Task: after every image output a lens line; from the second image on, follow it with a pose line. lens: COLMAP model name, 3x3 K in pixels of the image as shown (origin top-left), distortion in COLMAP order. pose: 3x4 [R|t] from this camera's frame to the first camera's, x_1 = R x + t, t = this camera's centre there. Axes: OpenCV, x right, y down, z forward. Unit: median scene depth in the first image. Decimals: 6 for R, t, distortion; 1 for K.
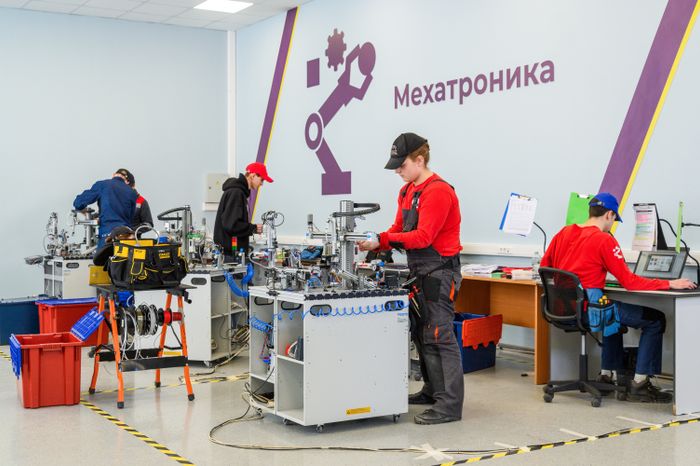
lens RADIAL K [[931.5, 0, 348.8], [0, 931.5, 231.4], [0, 0, 1]] dist [-0.018439, 0.000000]
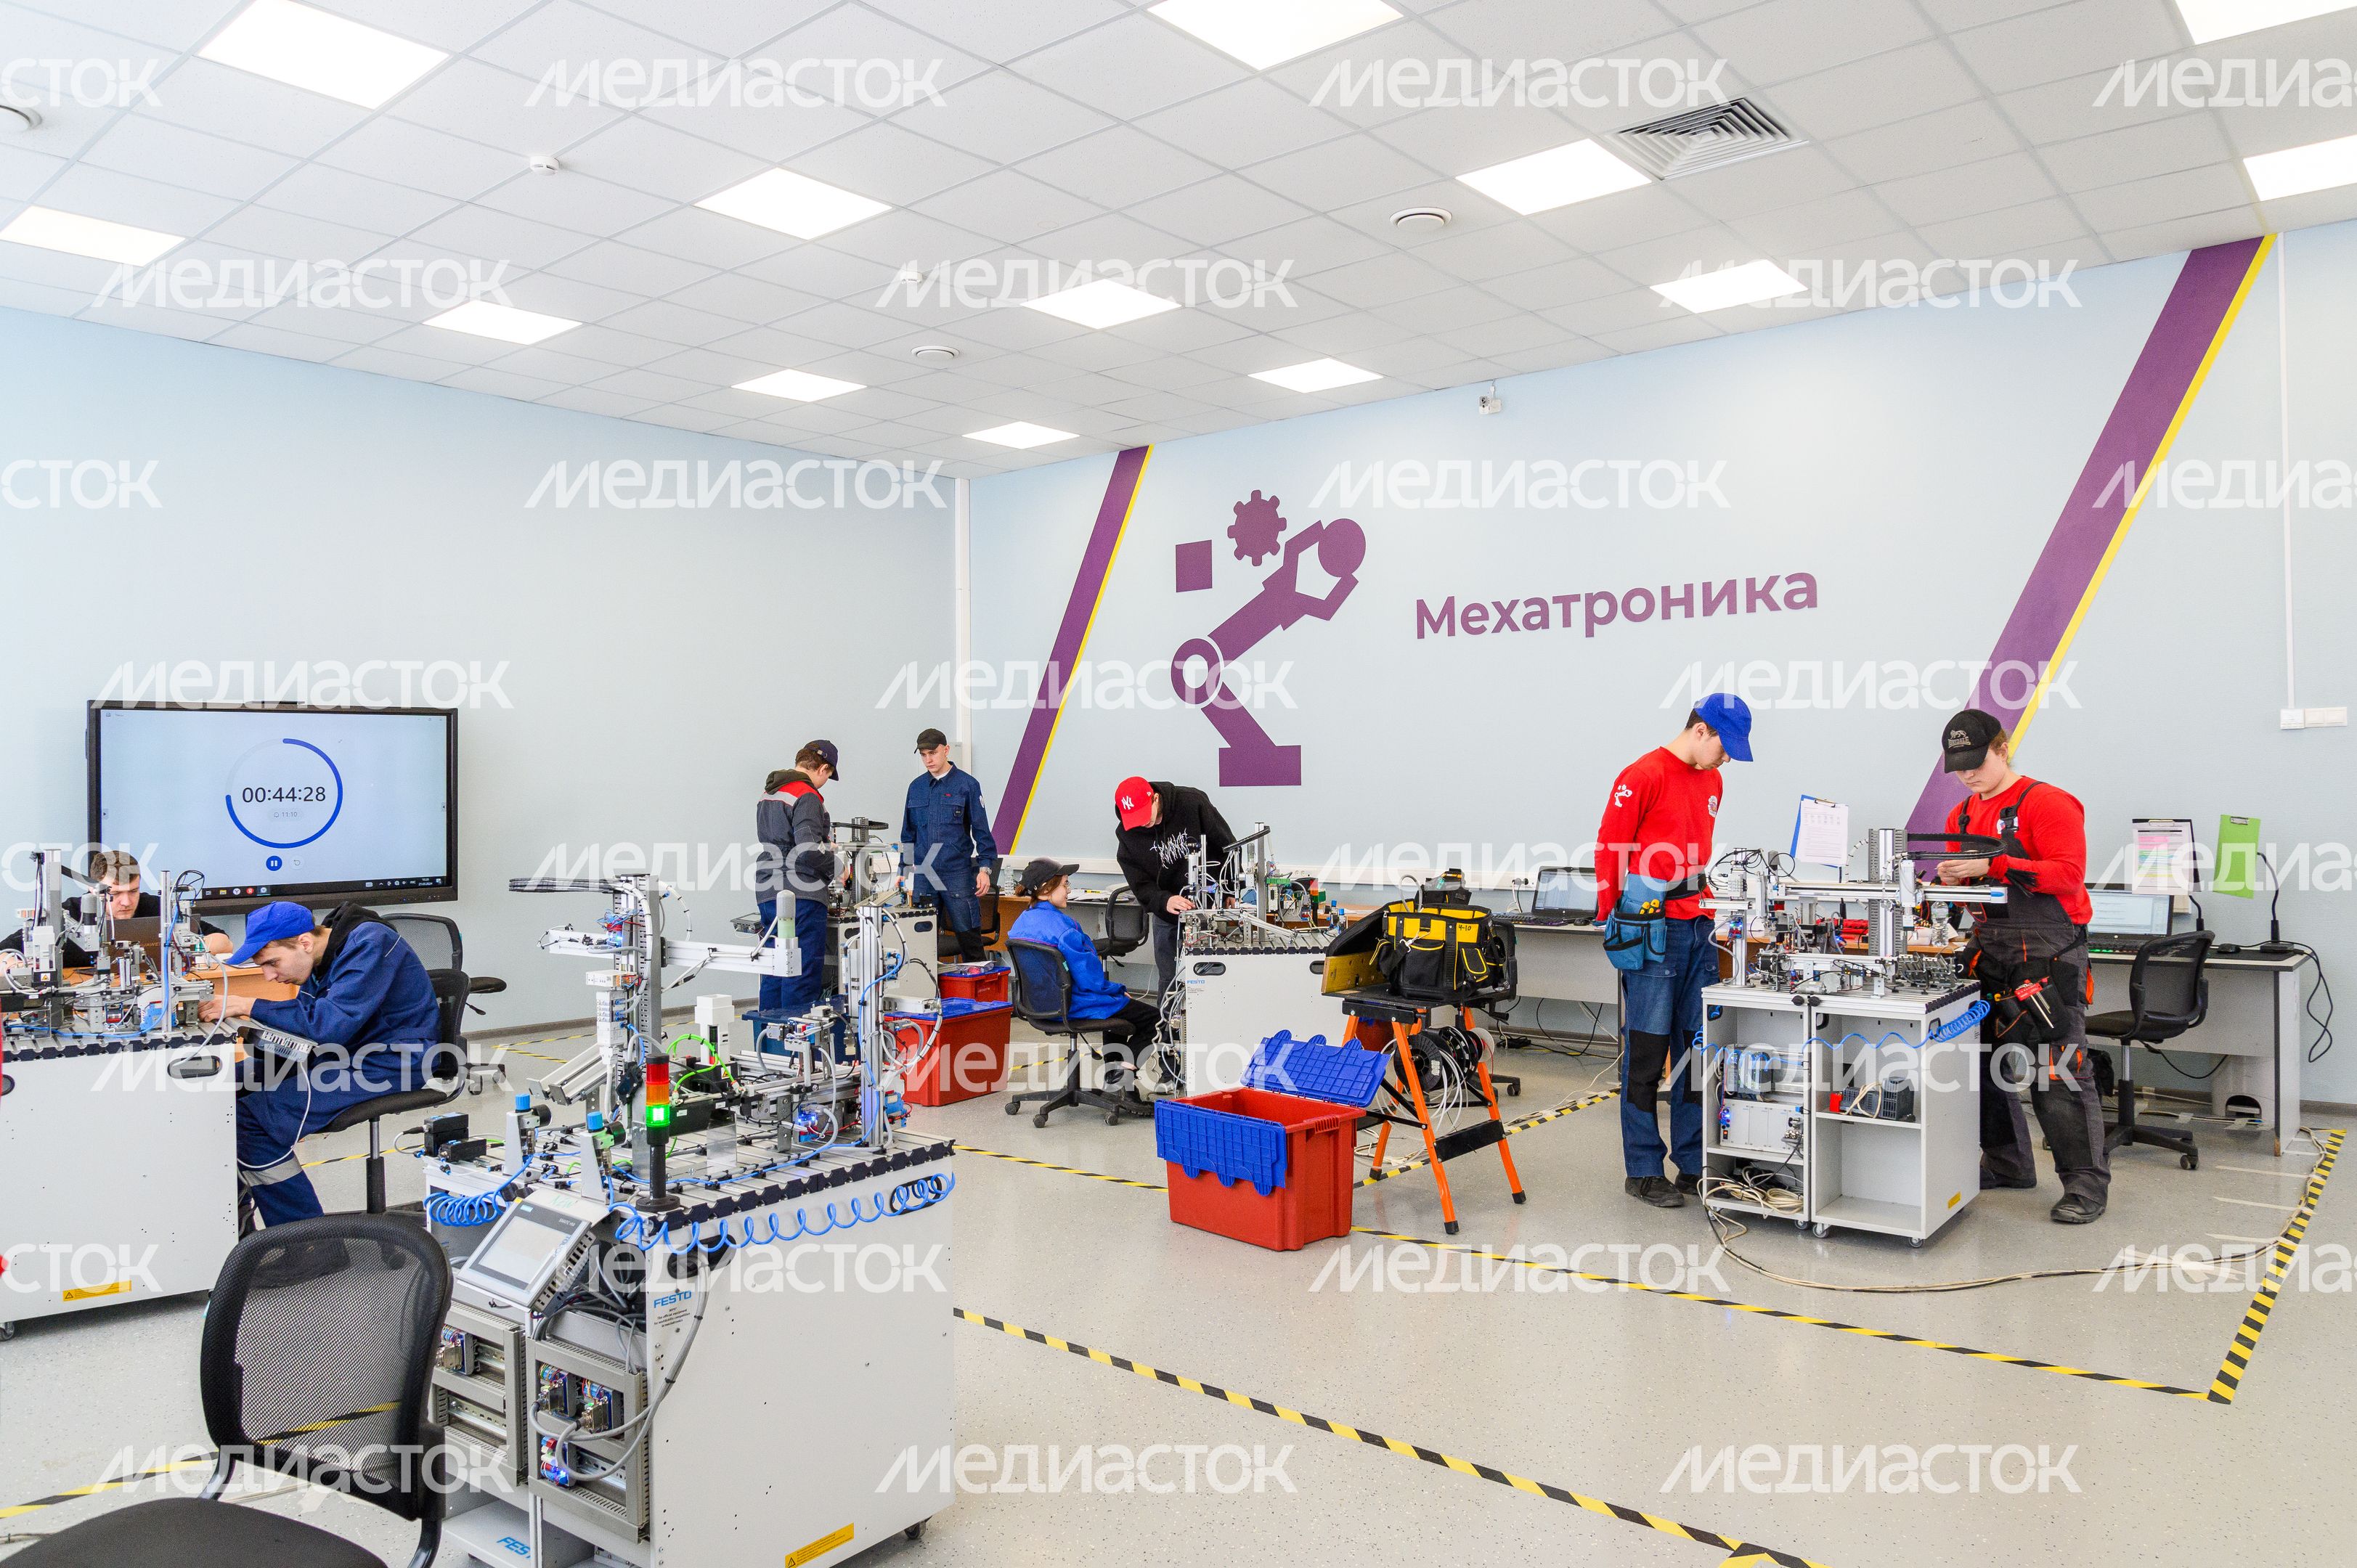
lens RADIAL K [[1591.4, 0, 1189.9], [0, 1591.4, 795.8], [0, 0, 1]] dist [-0.034695, 0.007655]
pose [[0.951737, -0.004878, 0.306876, -0.405990], [0.010267, 0.999820, -0.015949, -0.022613], [-0.306743, 0.018330, 0.951616, 0.124773]]
